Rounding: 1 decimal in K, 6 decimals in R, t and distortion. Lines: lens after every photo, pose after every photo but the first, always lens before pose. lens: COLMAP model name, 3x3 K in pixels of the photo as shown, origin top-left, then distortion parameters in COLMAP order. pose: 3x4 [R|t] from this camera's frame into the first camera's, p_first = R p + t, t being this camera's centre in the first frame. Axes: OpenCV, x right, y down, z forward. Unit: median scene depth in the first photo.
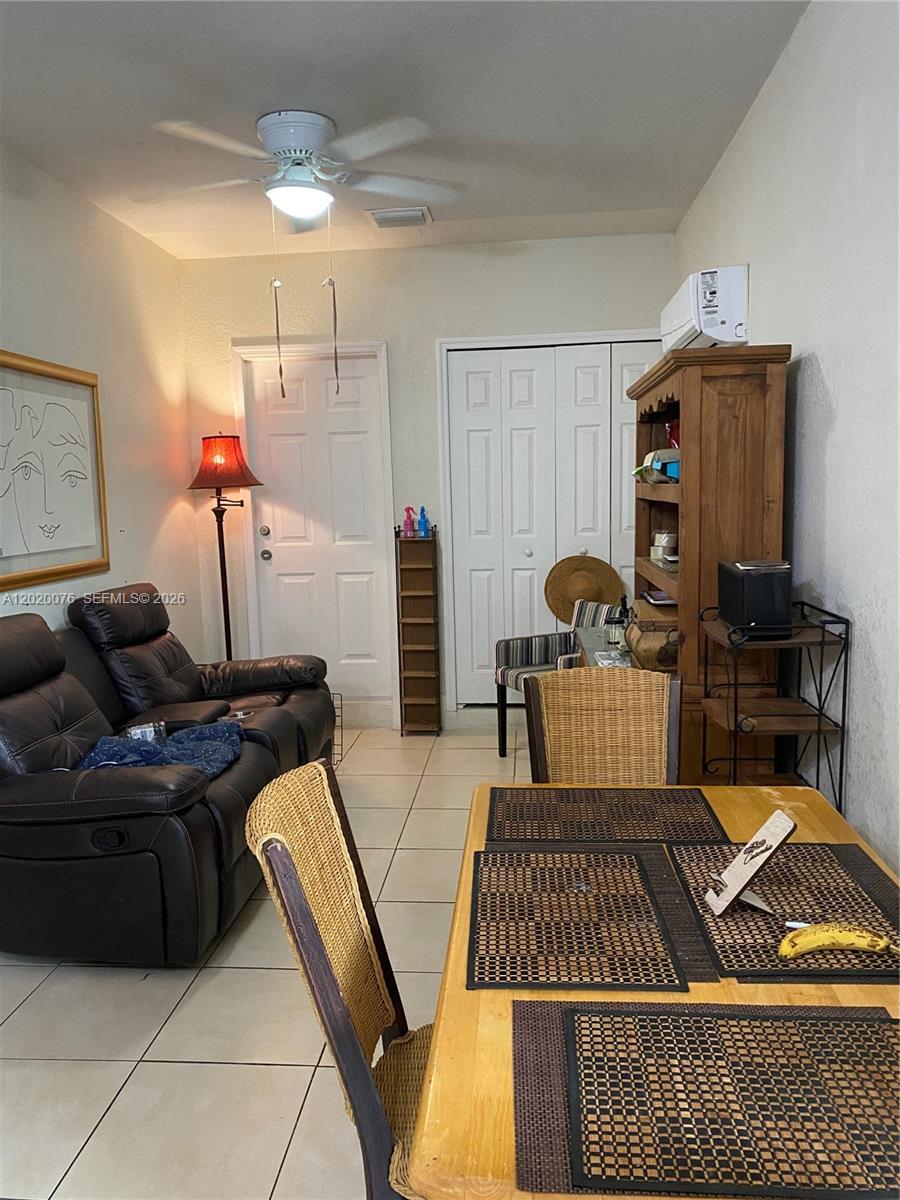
lens RADIAL K [[897.6, 0, 449.8], [0, 897.6, 601.0], [0, 0, 1]] dist [0.005331, -0.038866]
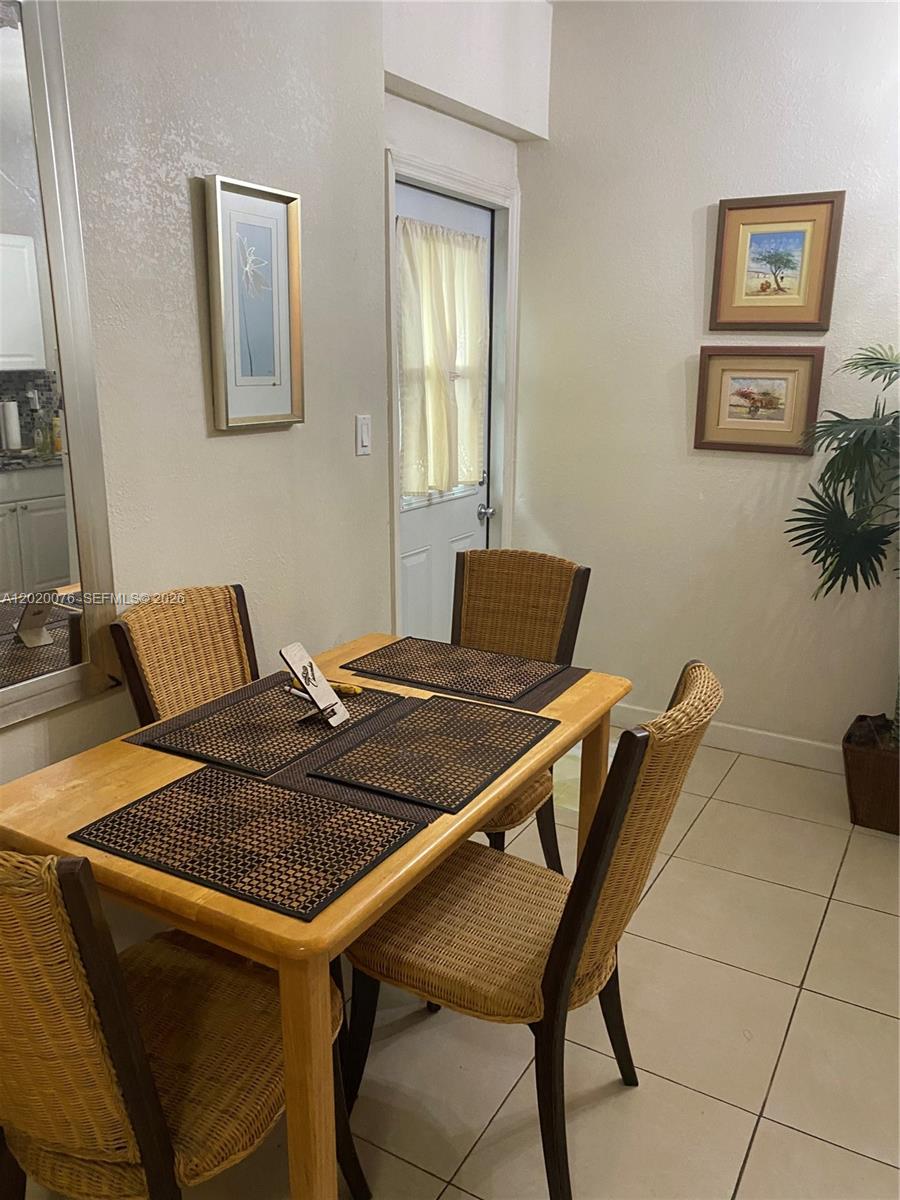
lens RADIAL K [[897.6, 0, 441.3], [0, 897.6, 610.8], [0, 0, 1]] dist [0.005331, -0.038866]
pose [[-0.898179, -0.108091, 0.426135, -0.425176], [0.059992, 0.930101, 0.362371, -0.303910], [-0.435518, 0.351039, -0.828913, 2.274817]]
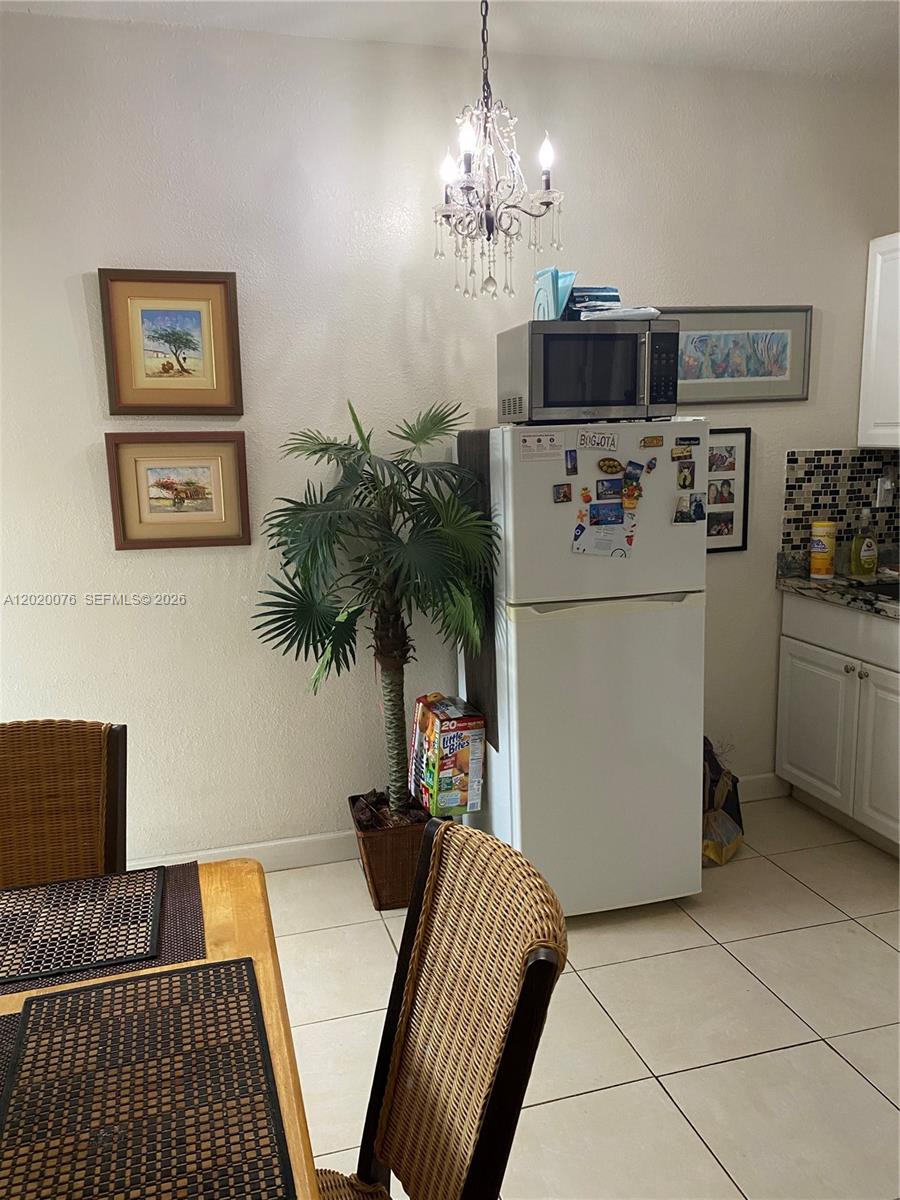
lens RADIAL K [[897.6, 0, 455.7], [0, 897.6, 603.0], [0, 0, 1]] dist [0.005331, -0.038866]
pose [[-0.934051, 0.096599, -0.343829, 0.117152], [-0.007842, 0.956947, 0.290158, -0.276741], [0.357055, 0.273719, -0.893079, 1.911831]]
